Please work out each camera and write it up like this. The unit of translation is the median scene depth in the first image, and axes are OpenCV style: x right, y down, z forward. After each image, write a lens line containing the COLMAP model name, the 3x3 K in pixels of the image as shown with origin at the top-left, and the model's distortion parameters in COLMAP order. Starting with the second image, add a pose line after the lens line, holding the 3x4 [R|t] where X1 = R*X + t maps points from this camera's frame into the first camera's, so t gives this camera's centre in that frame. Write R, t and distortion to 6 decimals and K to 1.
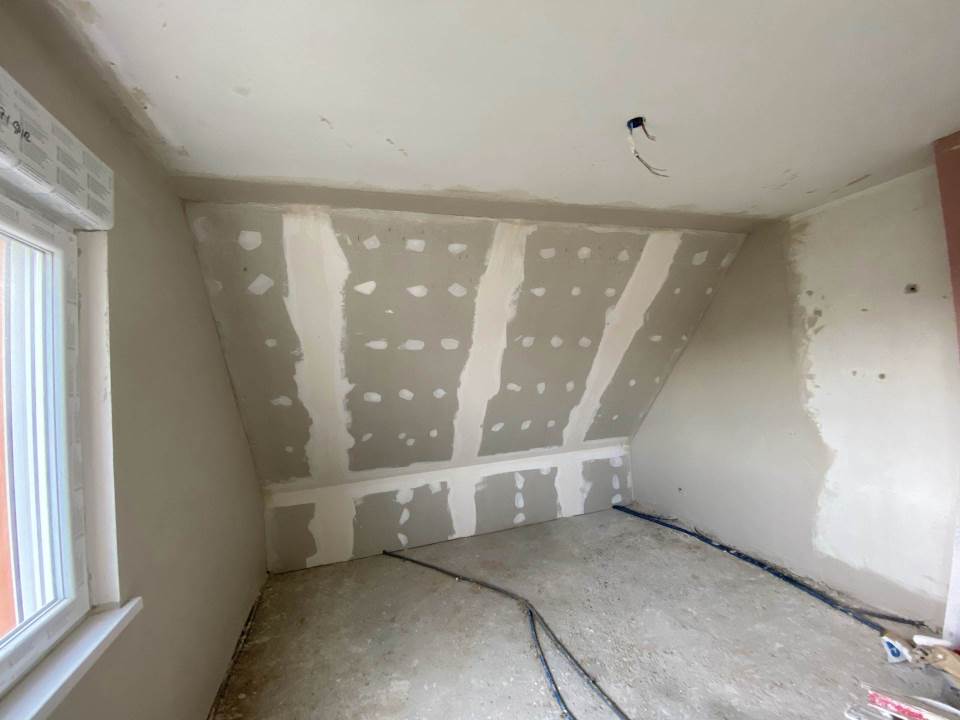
lens RADIAL K [[388.7, 0, 471.3], [0, 388.7, 357.2], [0, 0, 1]] dist [-0.007107, -0.008274]
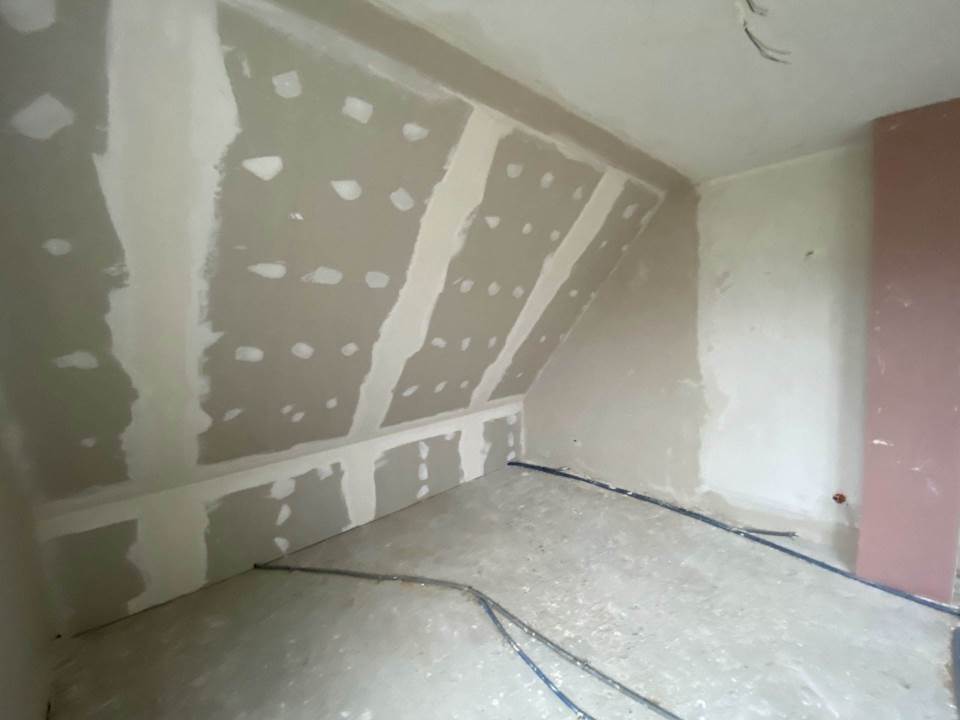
lens RADIAL K [[388.7, 0, 477.7], [0, 388.7, 358.1], [0, 0, 1]] dist [-0.007107, -0.008274]
pose [[0.903440, -0.010769, 0.428578, -0.187506], [-0.030115, 0.995621, 0.088499, 0.040447], [-0.427655, -0.092860, 0.899160, 0.241477]]
